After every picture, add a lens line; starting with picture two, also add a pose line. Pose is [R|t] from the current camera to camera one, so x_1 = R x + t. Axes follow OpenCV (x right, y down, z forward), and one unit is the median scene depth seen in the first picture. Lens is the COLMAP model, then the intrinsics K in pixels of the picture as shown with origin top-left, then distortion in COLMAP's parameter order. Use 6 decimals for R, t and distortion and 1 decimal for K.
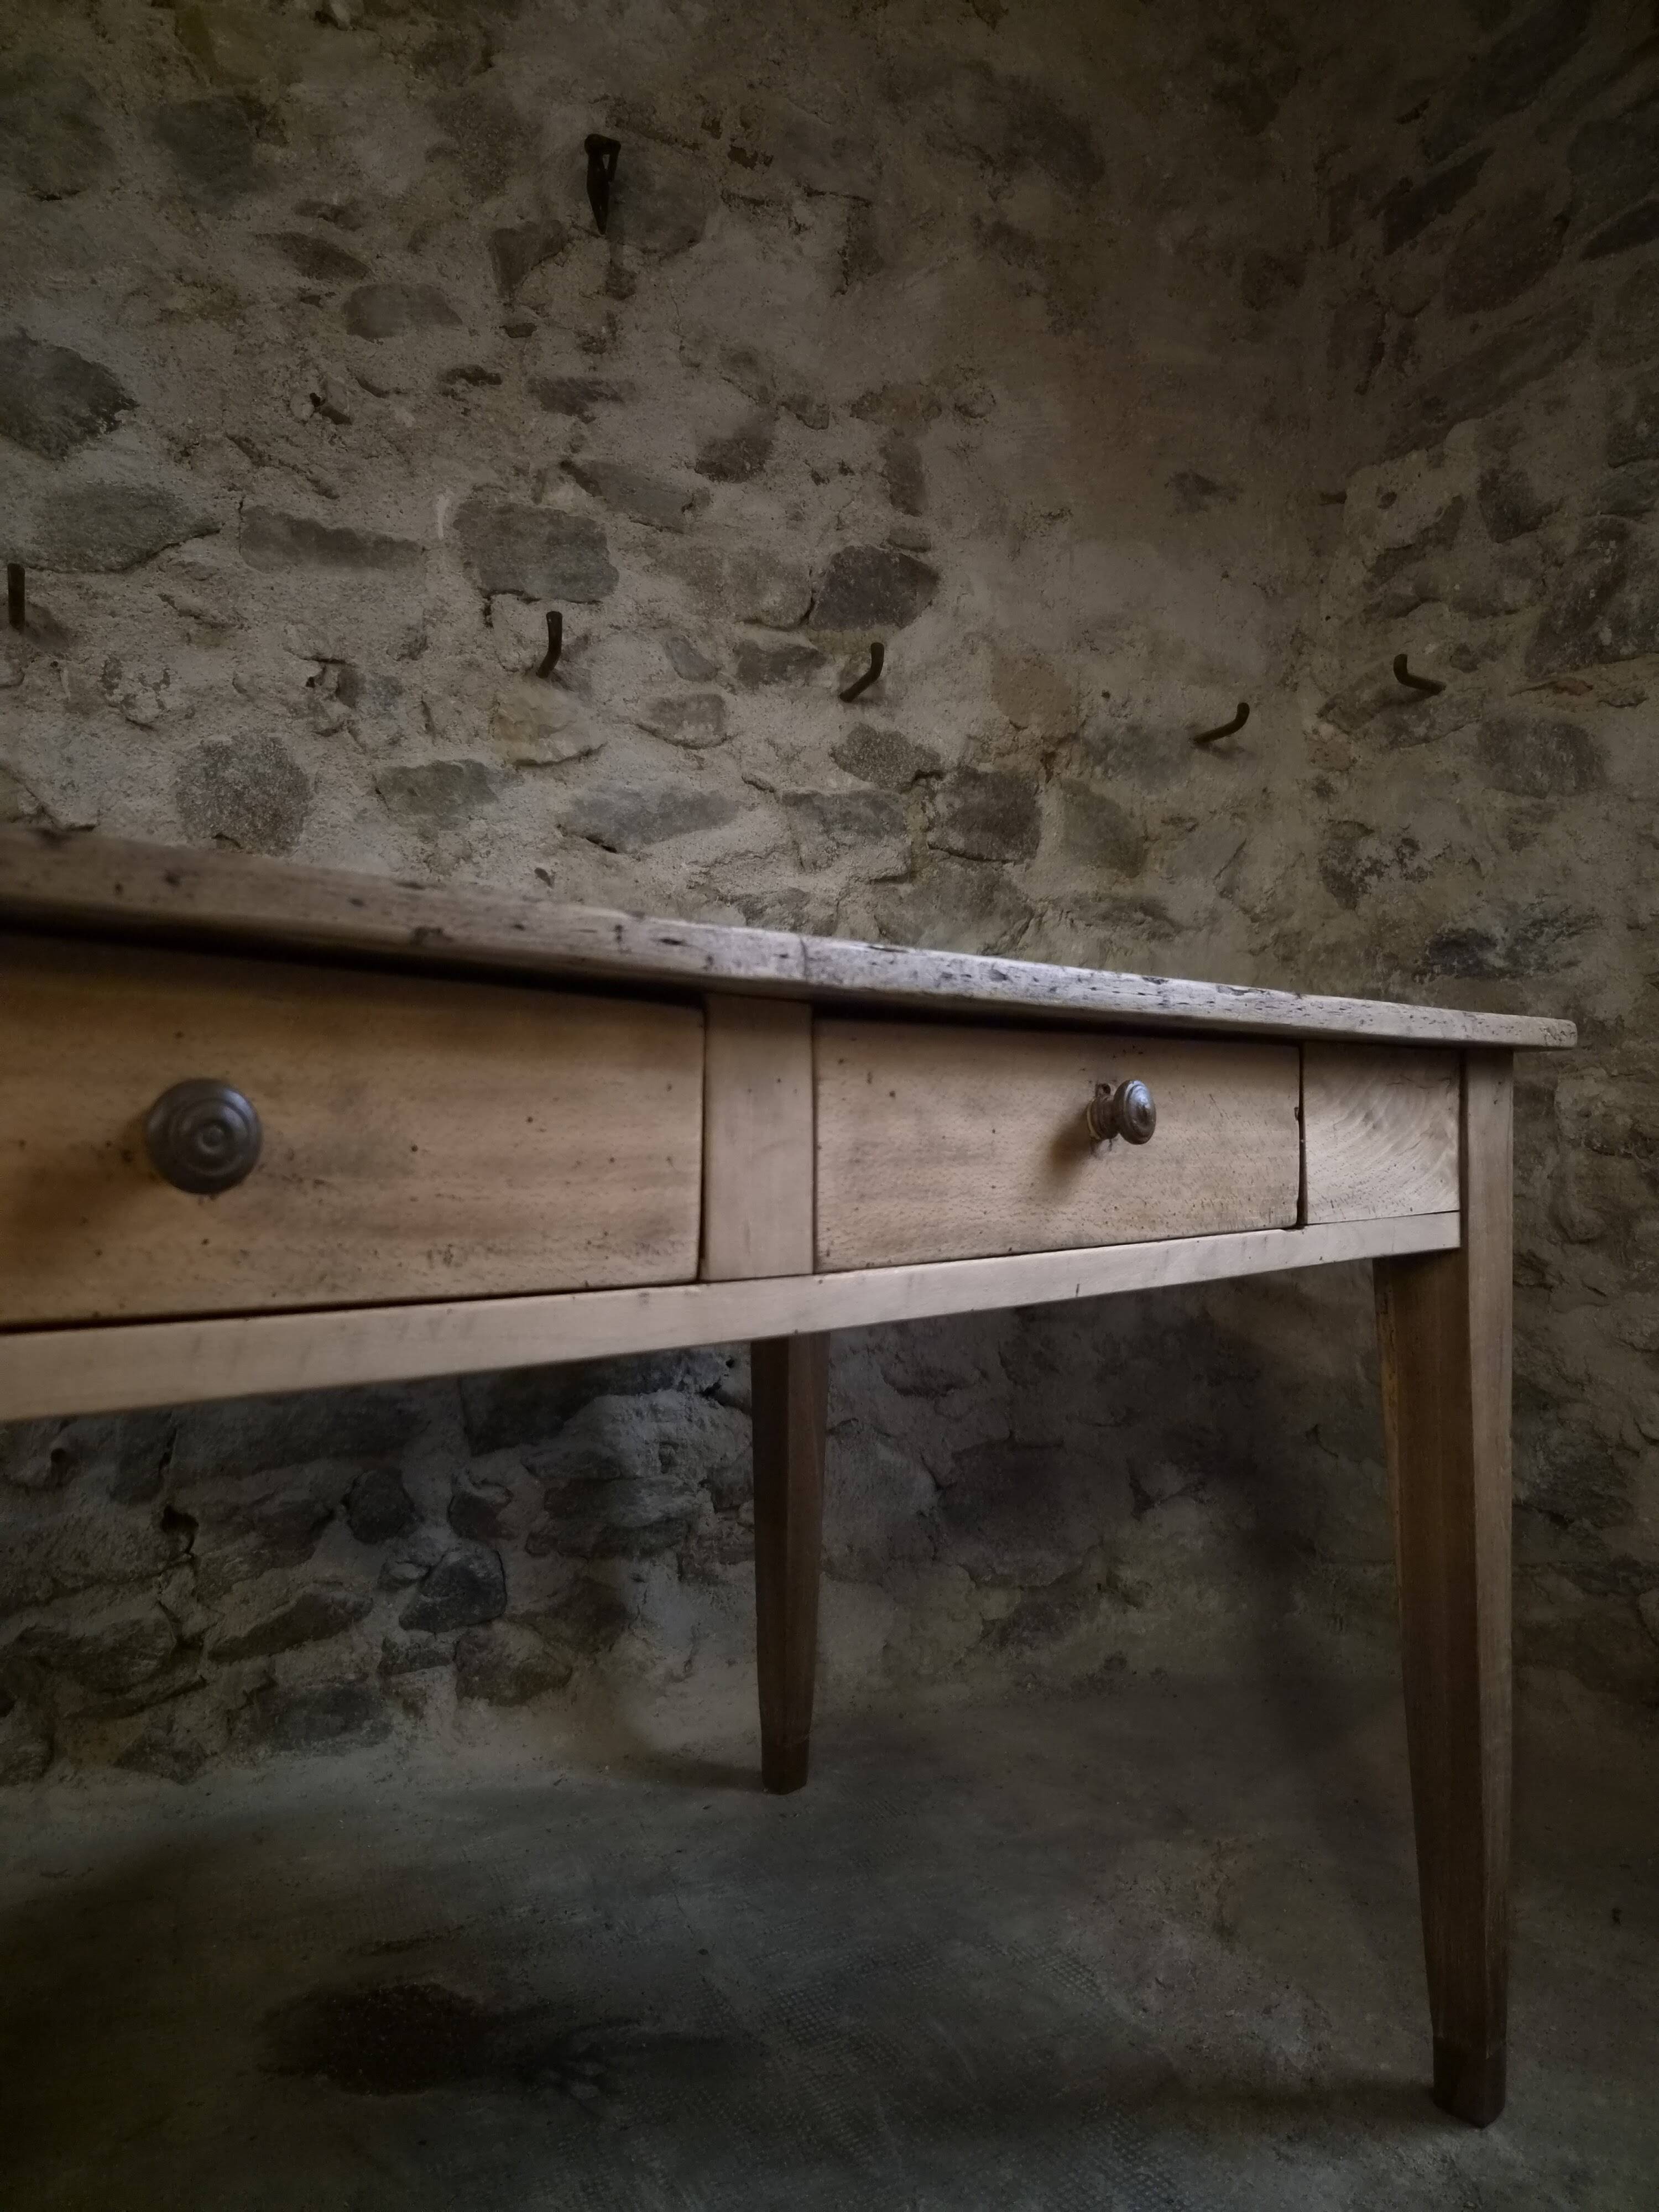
lens RADIAL K [[1492.5, 0, 815.9], [0, 1492.5, 1128.9], [0, 0, 1]] dist [0.059245, -0.048008]
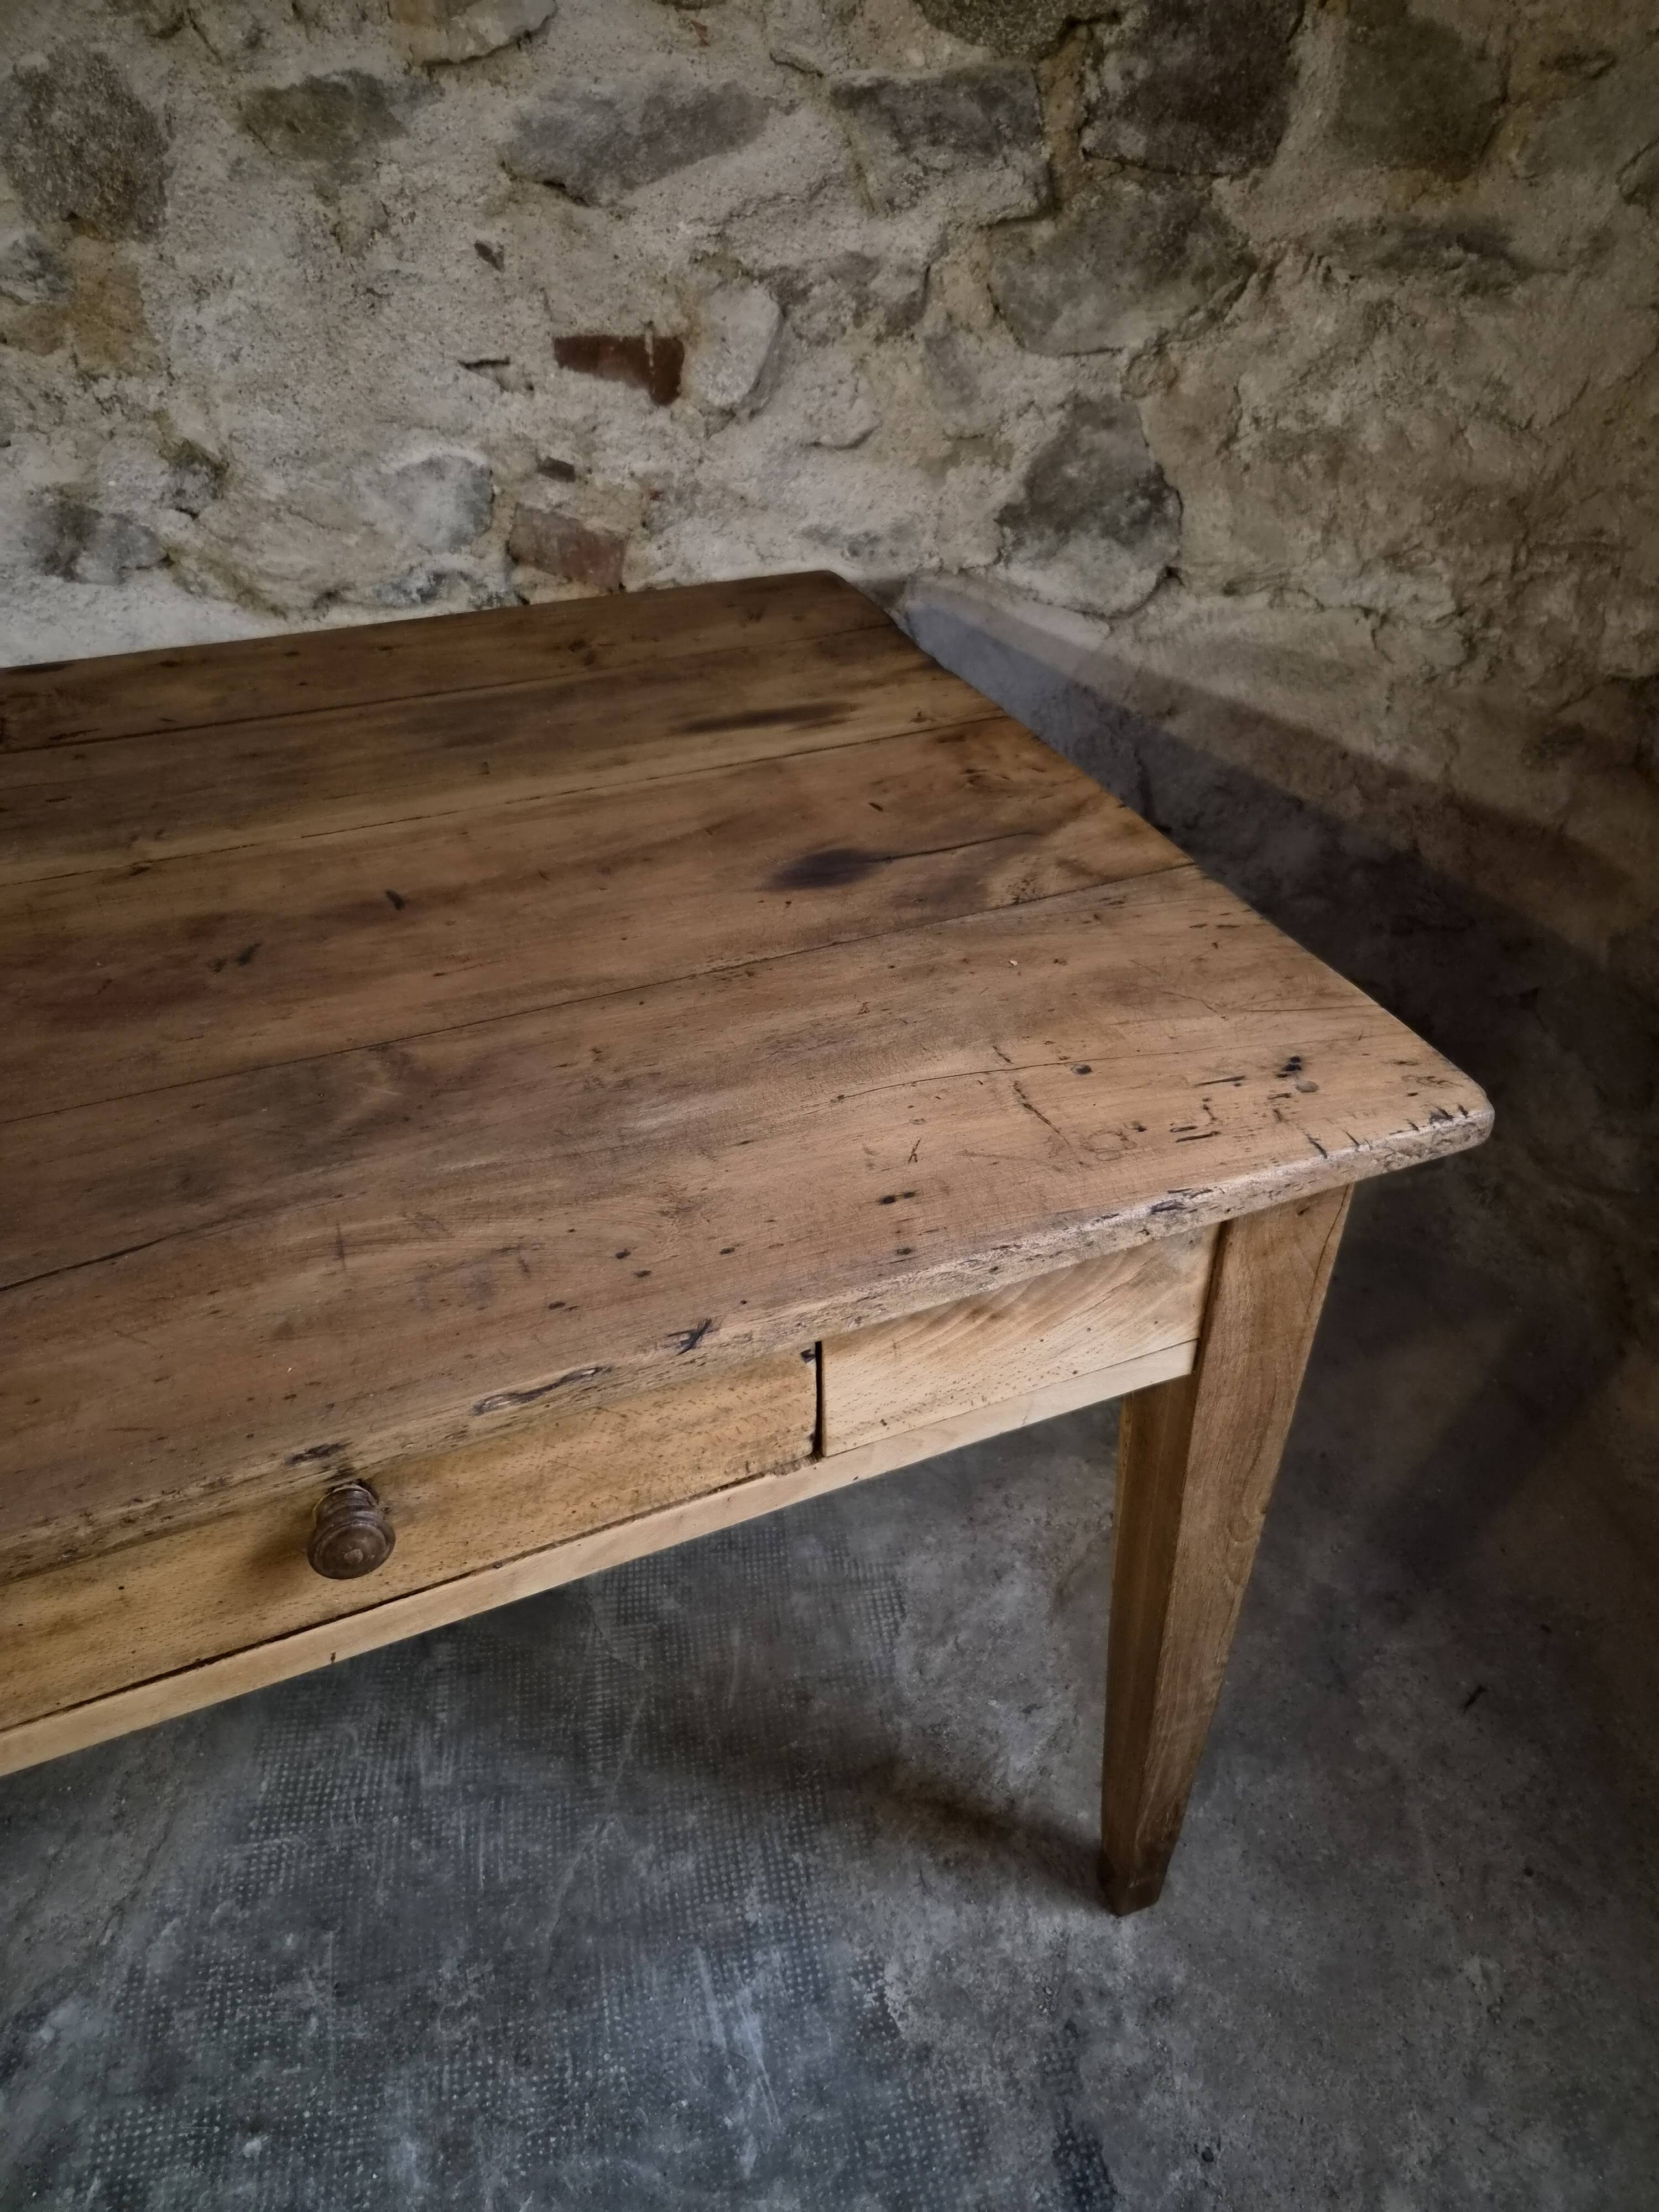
lens RADIAL K [[1501.1, 0, 844.7], [0, 1501.1, 1114.1], [0, 0, 1]] dist [0.061071, -0.050443]
pose [[0.937141, 0.211479, -0.277565, 0.271033], [0.001160, 0.793537, 0.608521, -0.287495], [0.348948, -0.570592, 0.743411, 0.279838]]
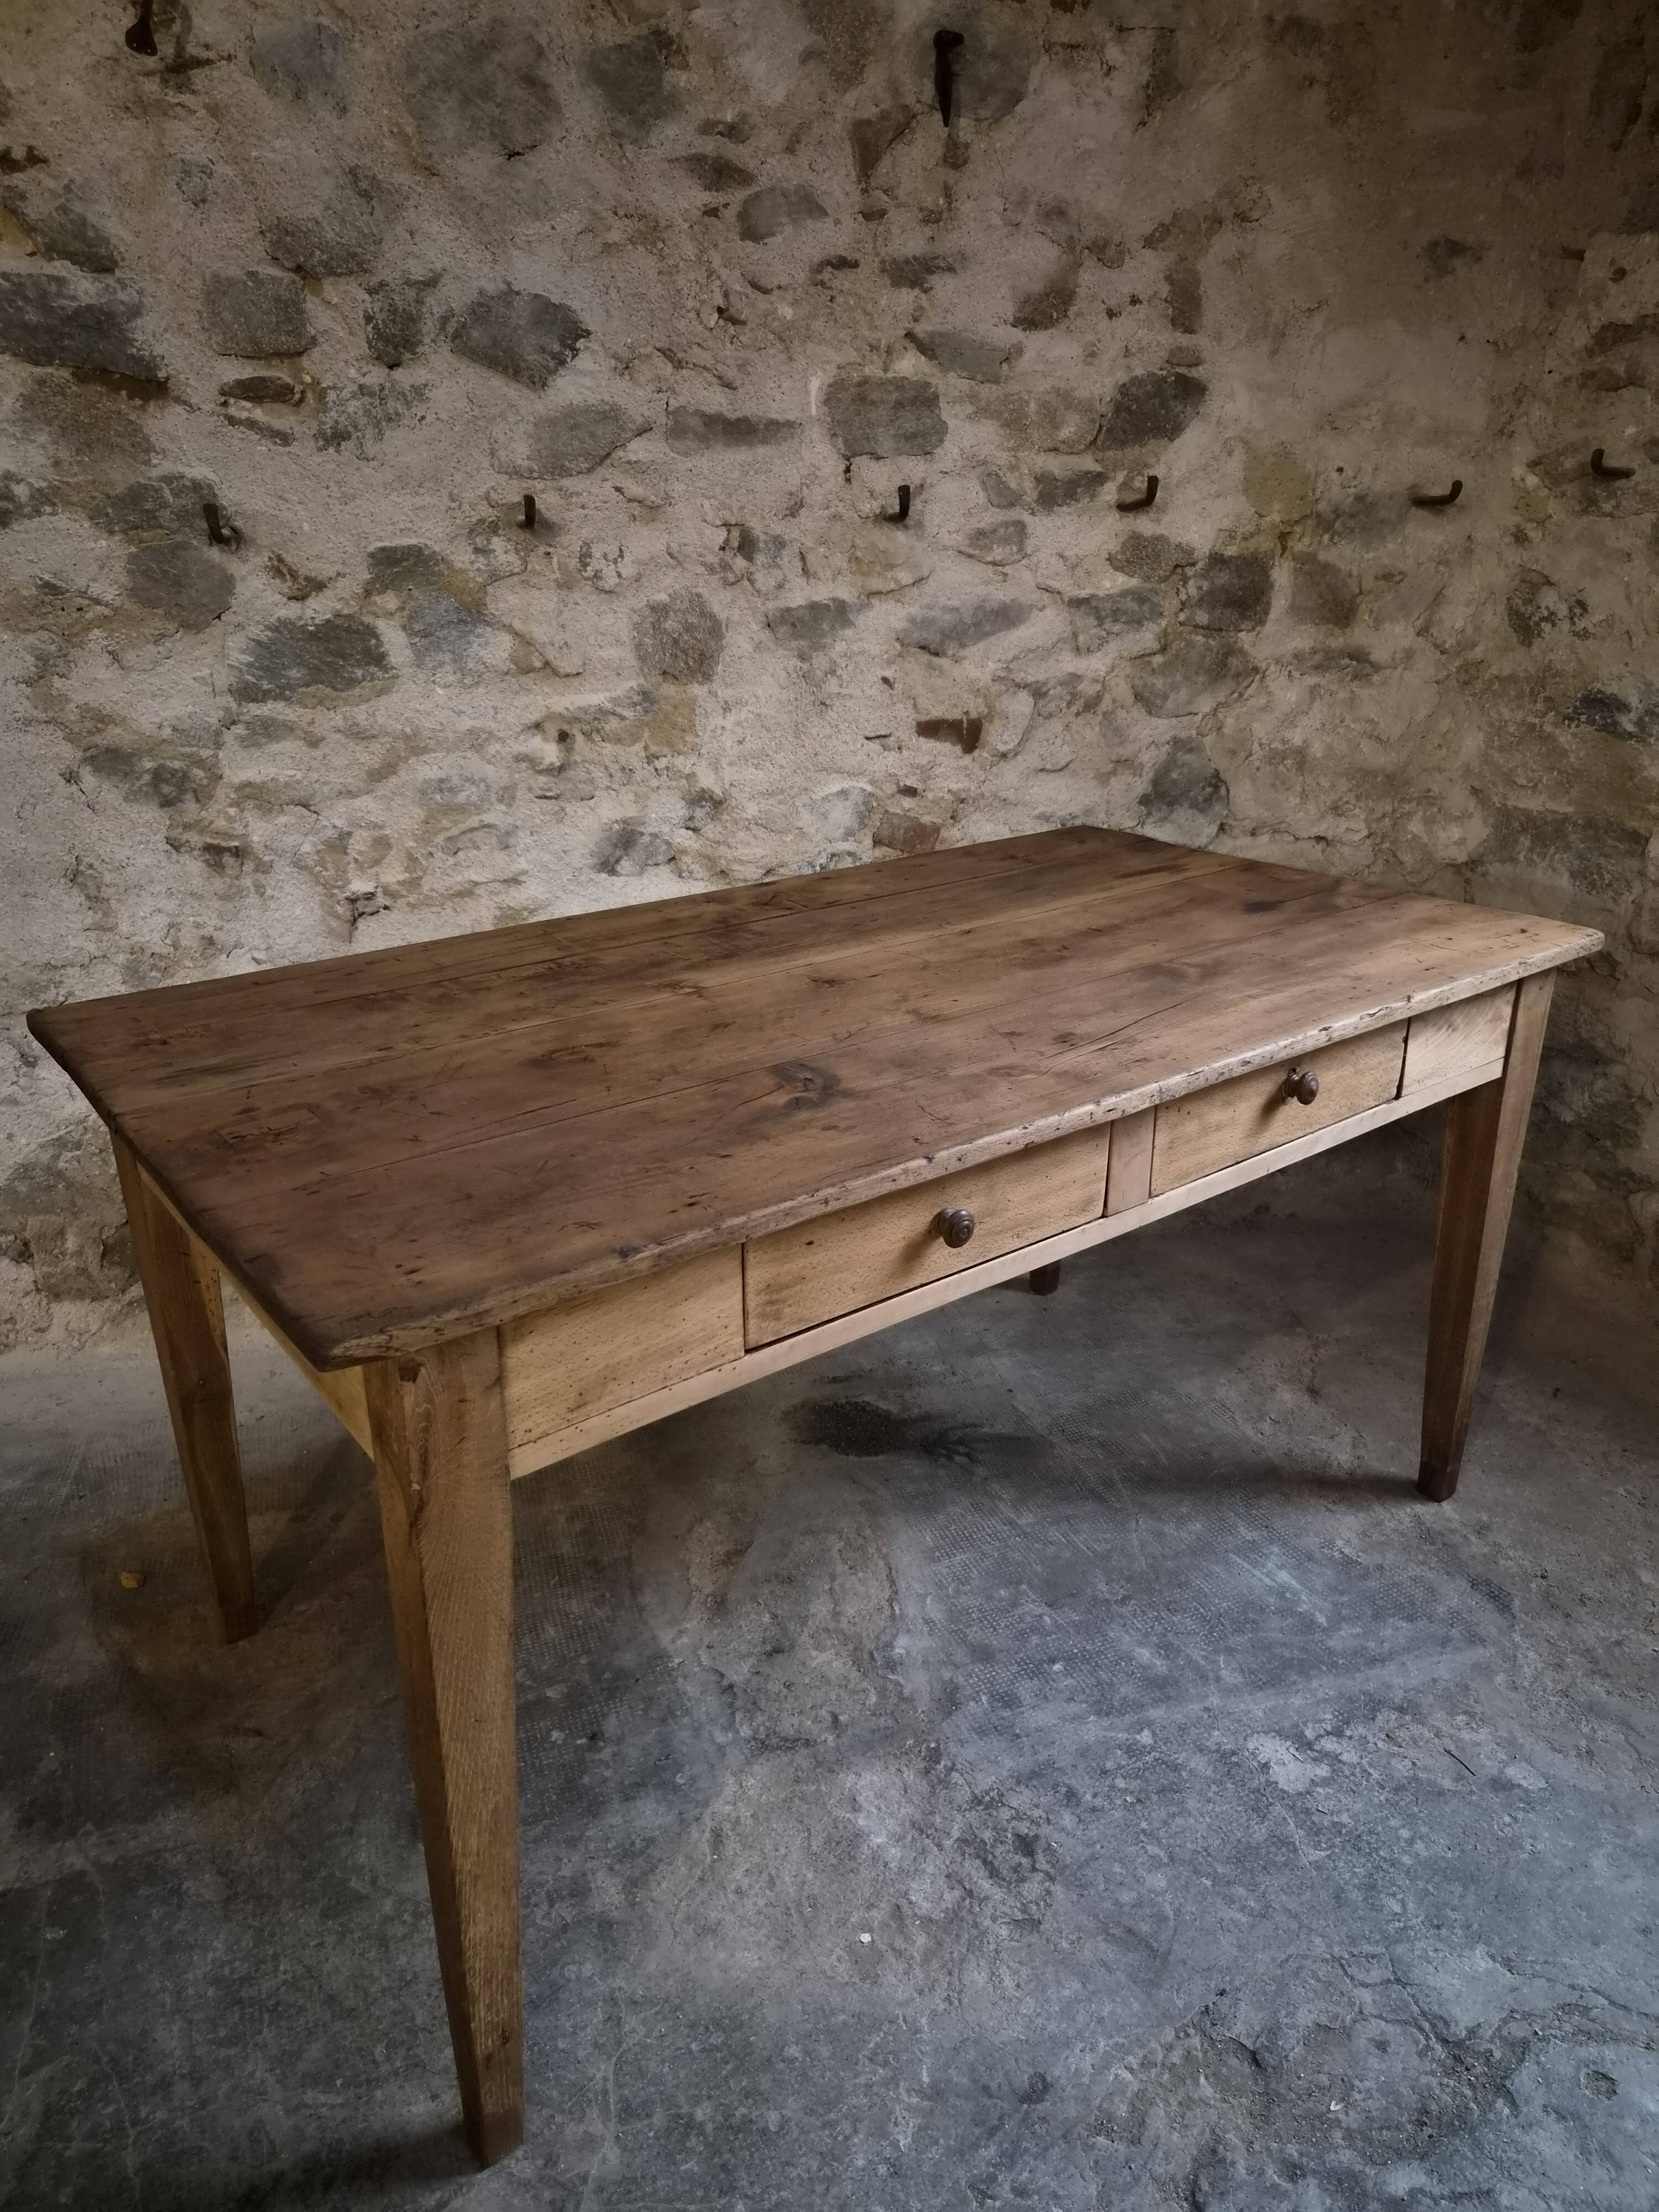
lens RADIAL K [[1492.5, 0, 830.4], [0, 1492.5, 1114.2], [0, 0, 1]] dist [0.059245, -0.048008]
pose [[0.995631, 0.026620, -0.089497, -0.102657], [0.009492, 0.924678, 0.380632, -0.323443], [0.092888, -0.379819, 0.920385, -0.389198]]
